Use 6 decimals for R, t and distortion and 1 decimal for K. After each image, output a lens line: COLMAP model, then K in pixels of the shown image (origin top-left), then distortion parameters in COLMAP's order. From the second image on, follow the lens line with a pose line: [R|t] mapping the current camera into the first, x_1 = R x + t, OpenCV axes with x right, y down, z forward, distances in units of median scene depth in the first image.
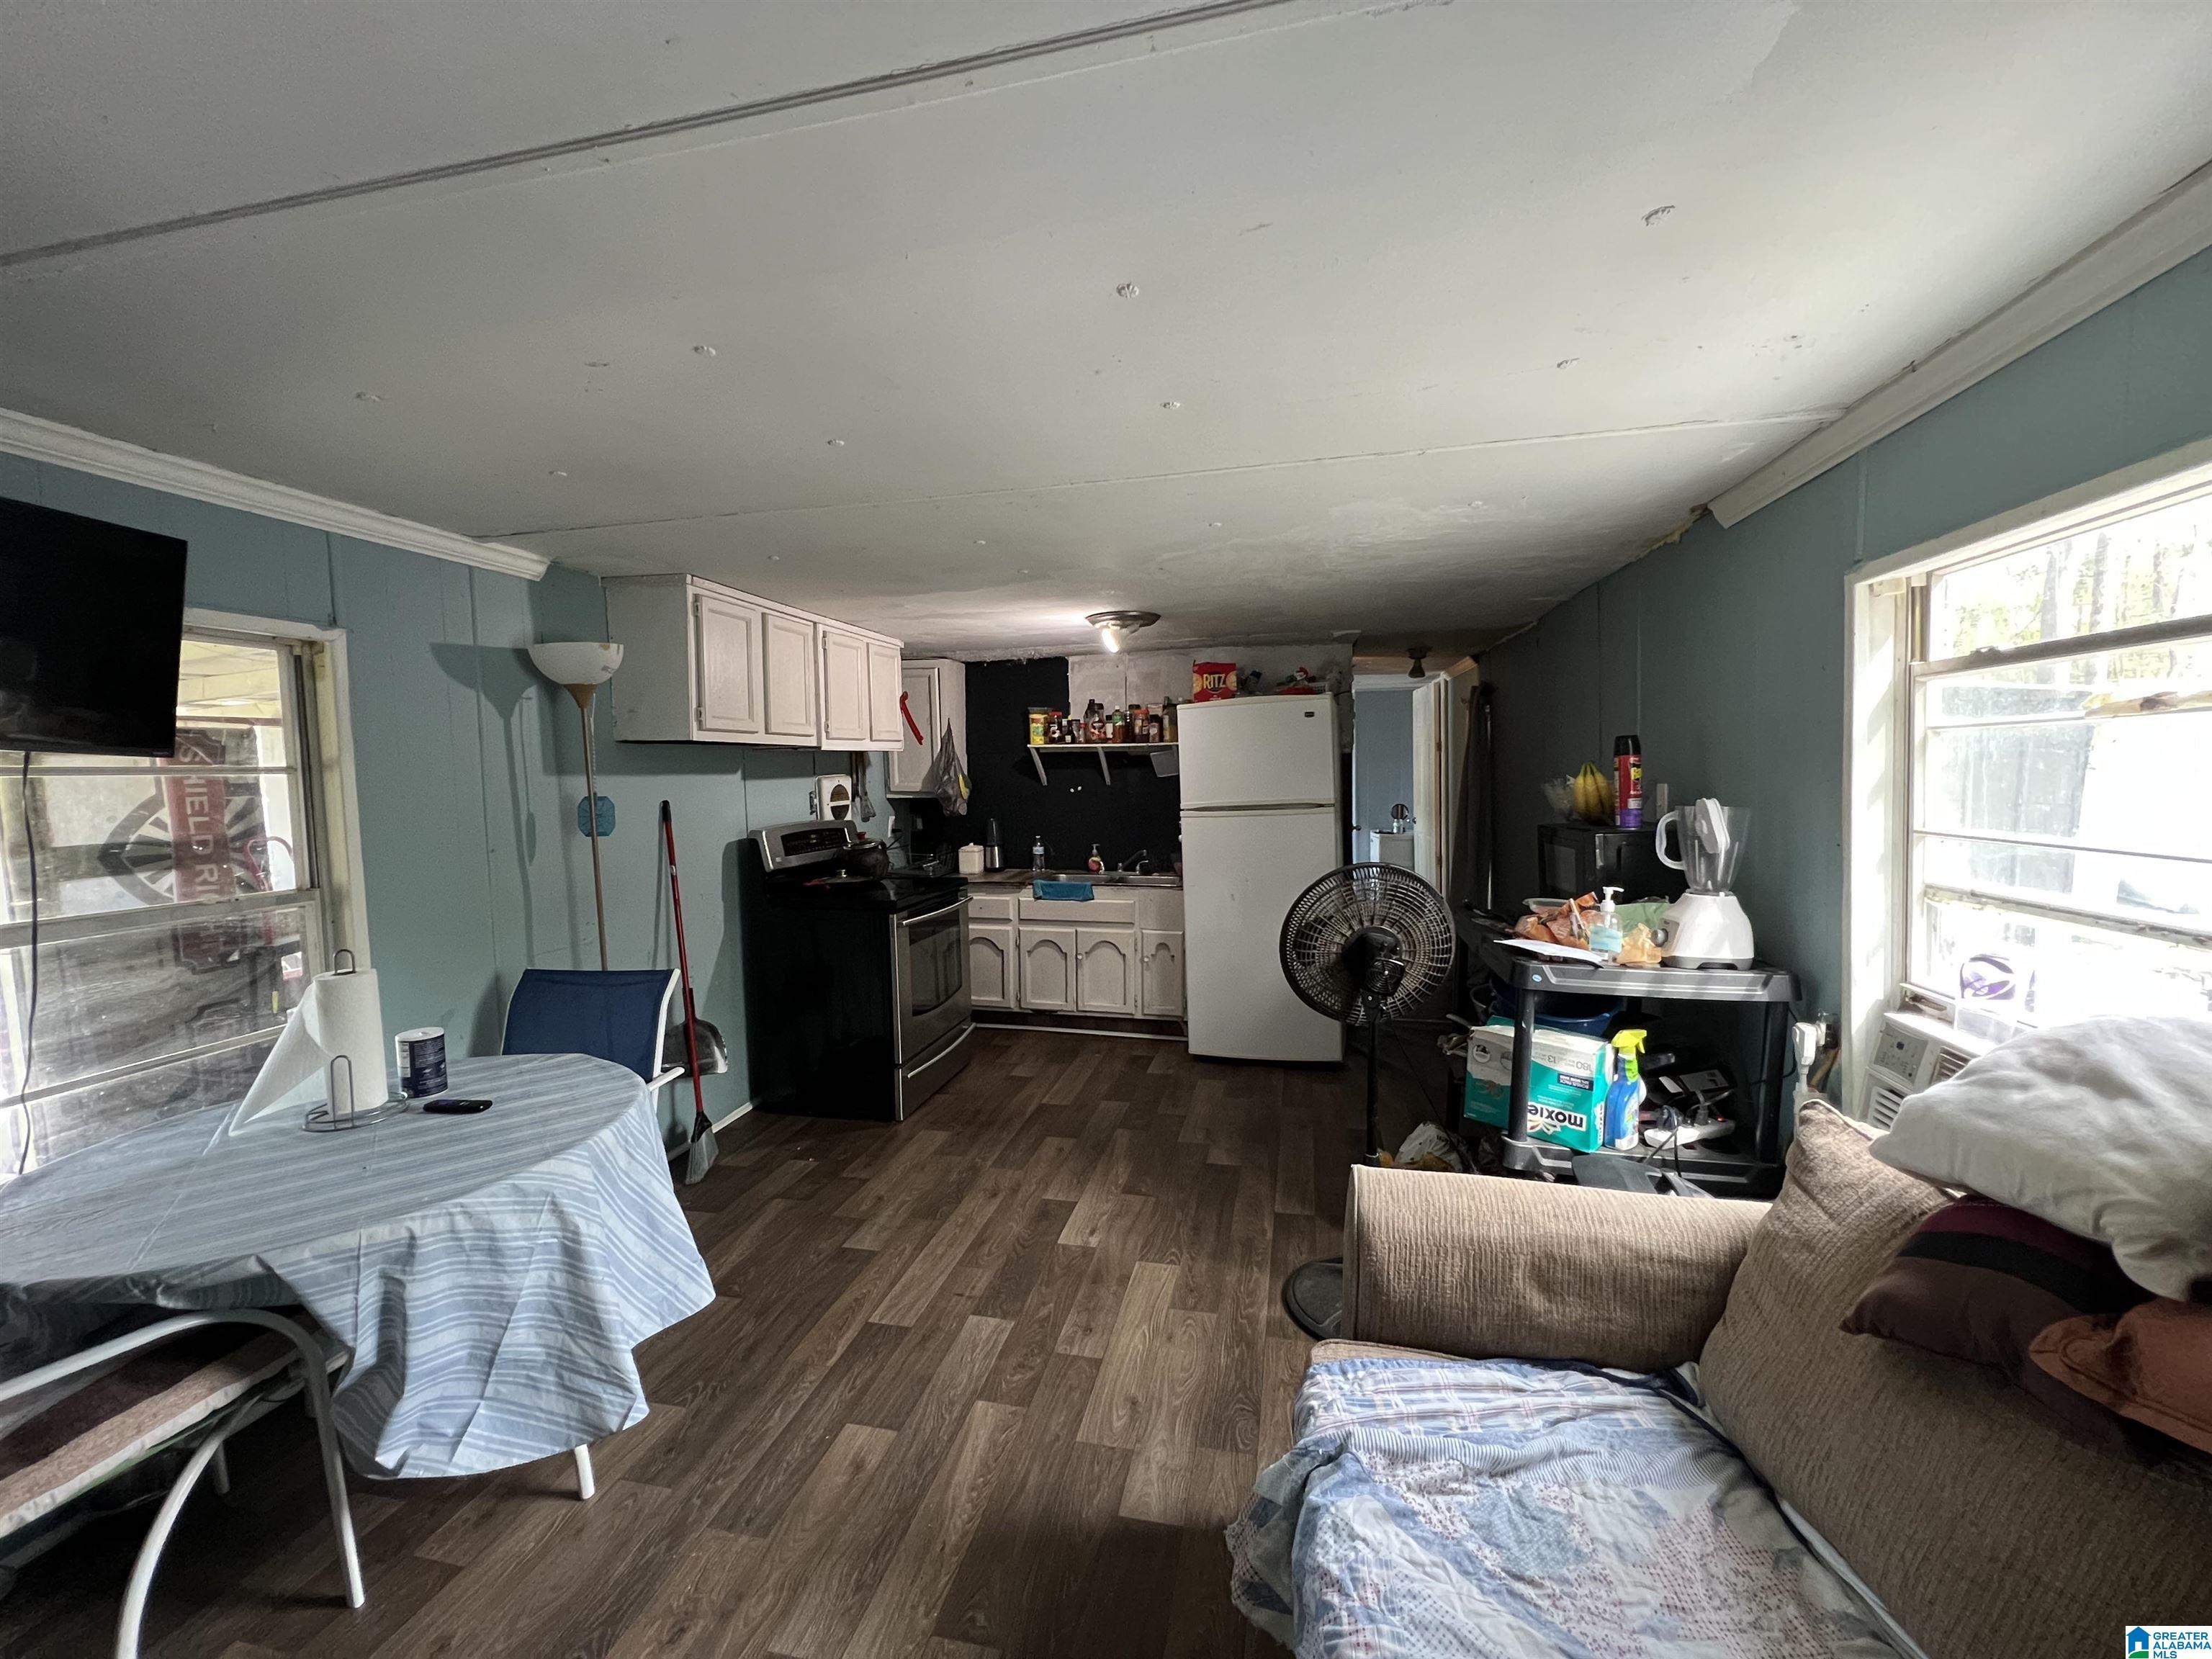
lens RADIAL K [[886.6, 0, 1104.7], [0, 886.6, 824.9], [0, 0, 1]] dist [-0.003208, 0.000832]
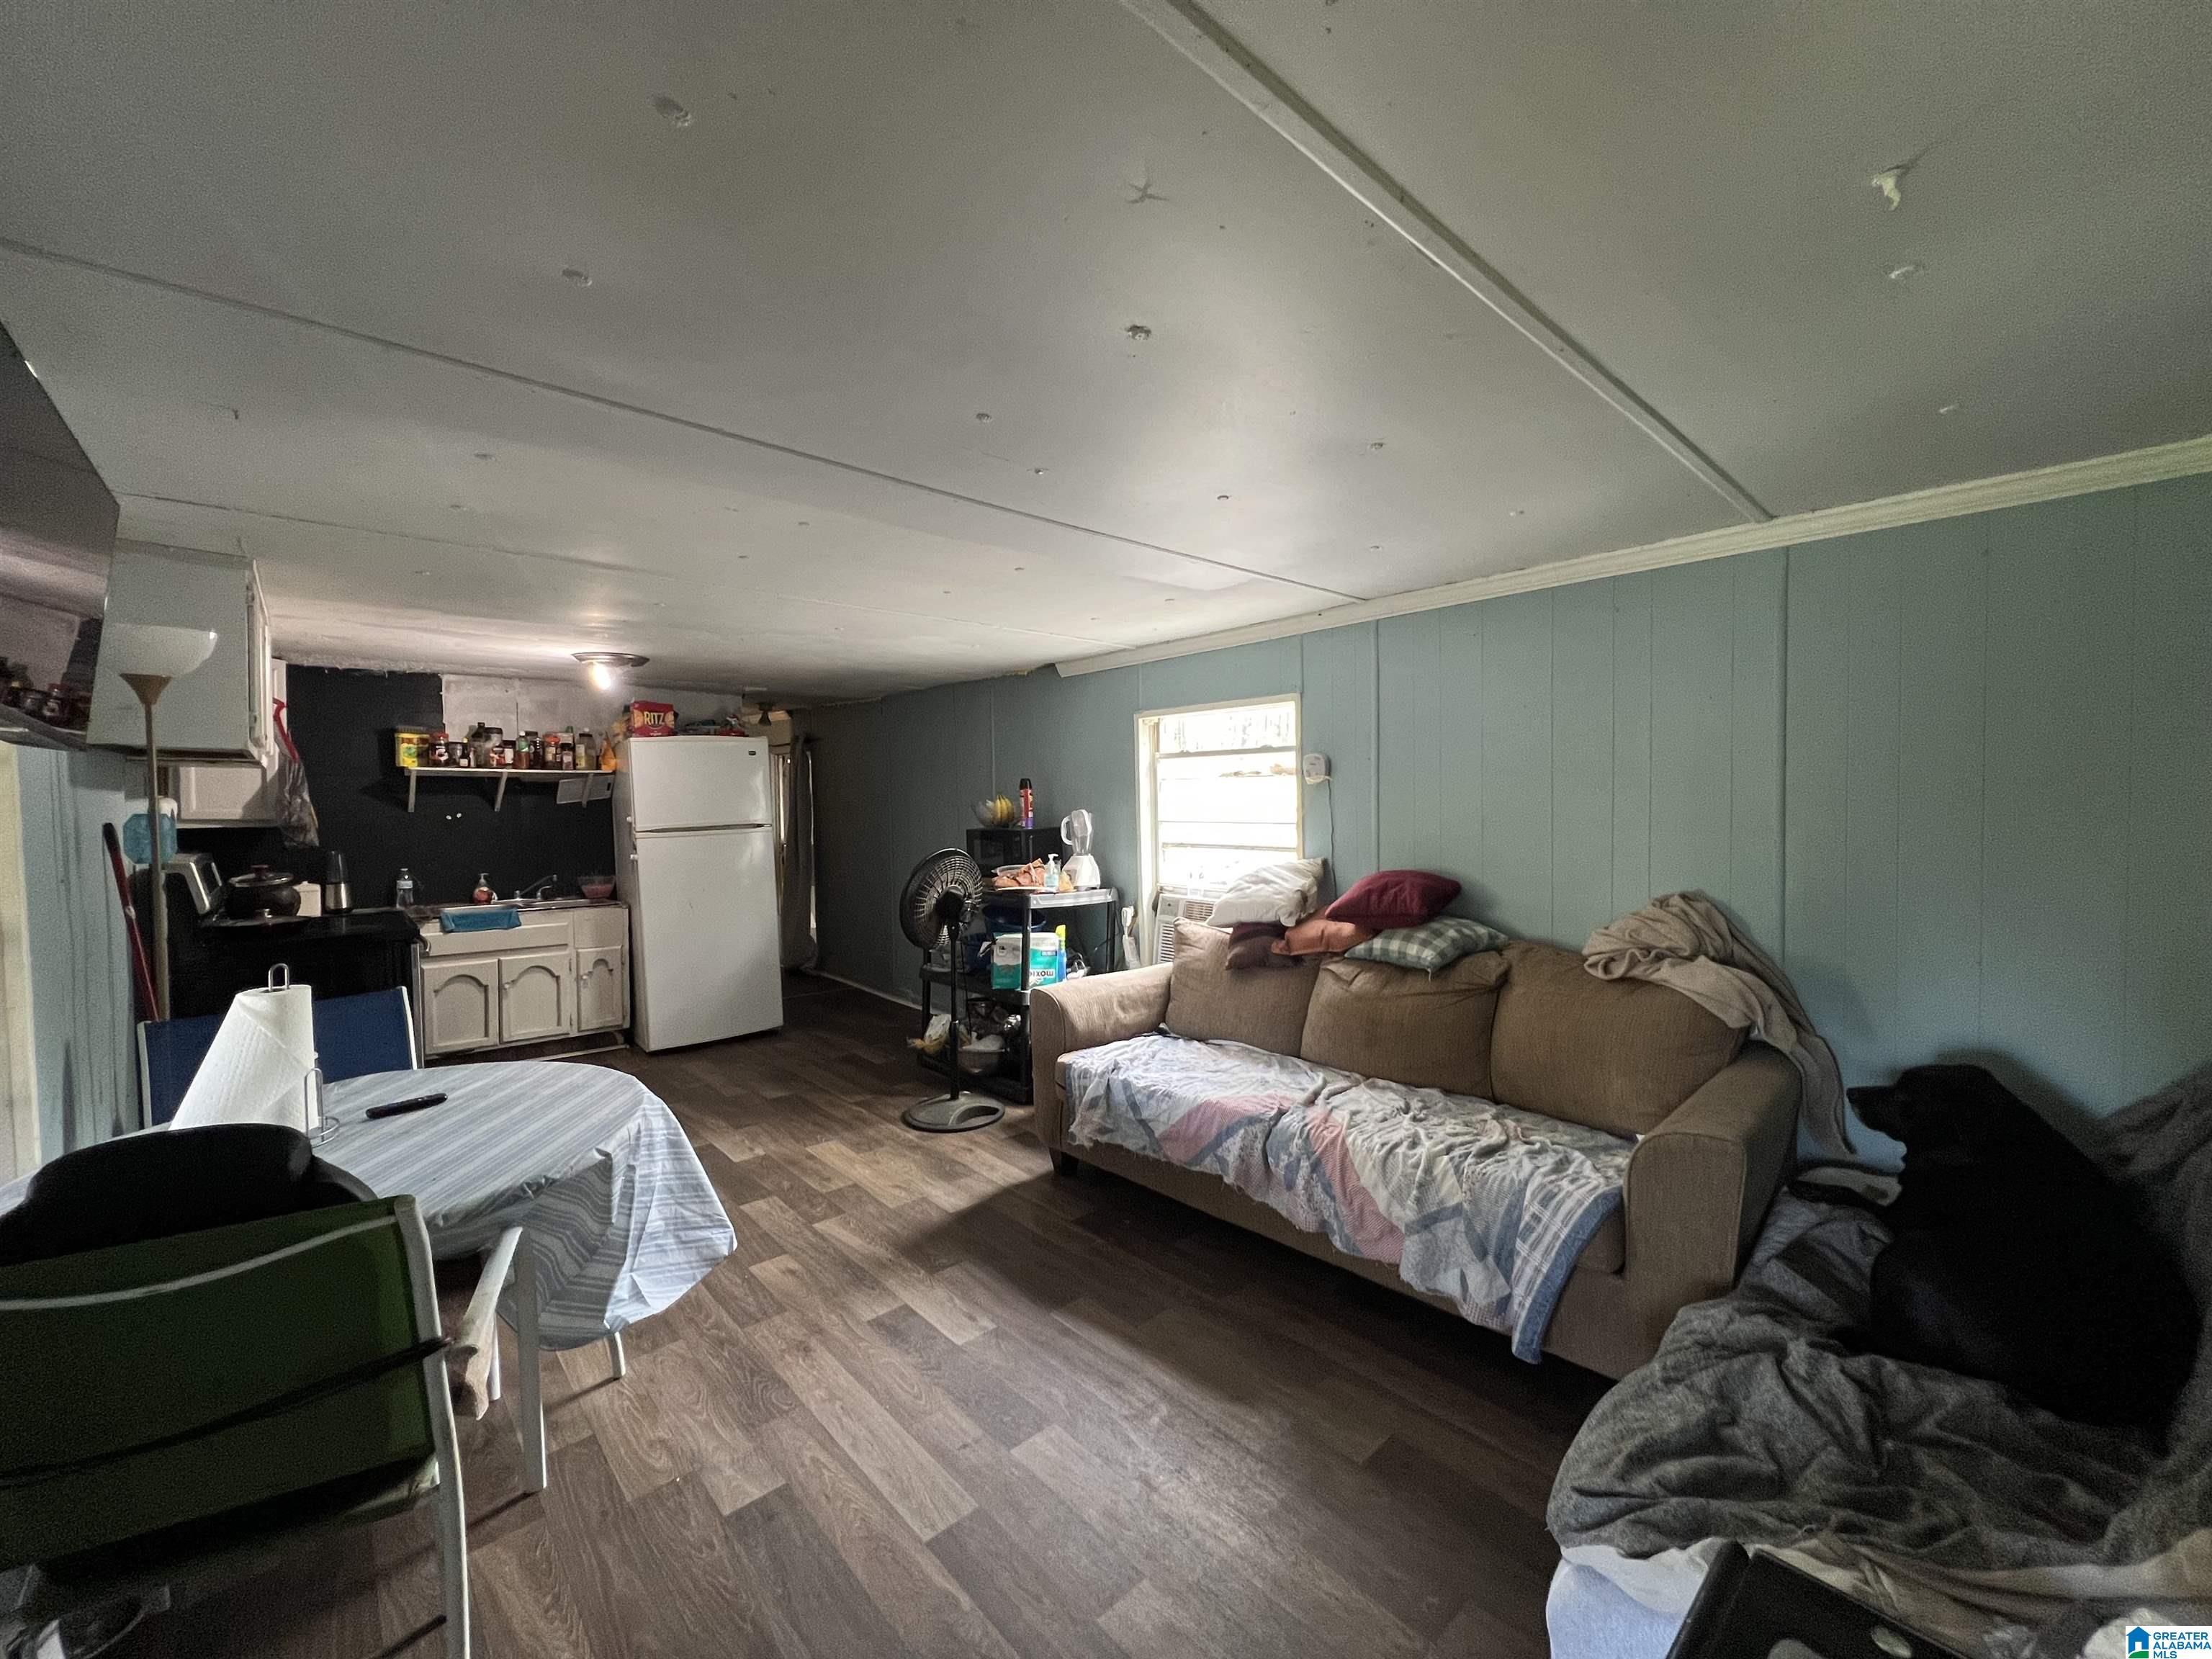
lens RADIAL K [[886.6, 0, 1104.7], [0, 886.6, 824.9], [0, 0, 1]] dist [-0.003208, 0.000832]
pose [[0.570257, -0.012069, 0.821378, -0.930292], [0.047960, 0.998676, -0.018622, 0.043552], [-0.820065, 0.050012, 0.570081, -0.217587]]
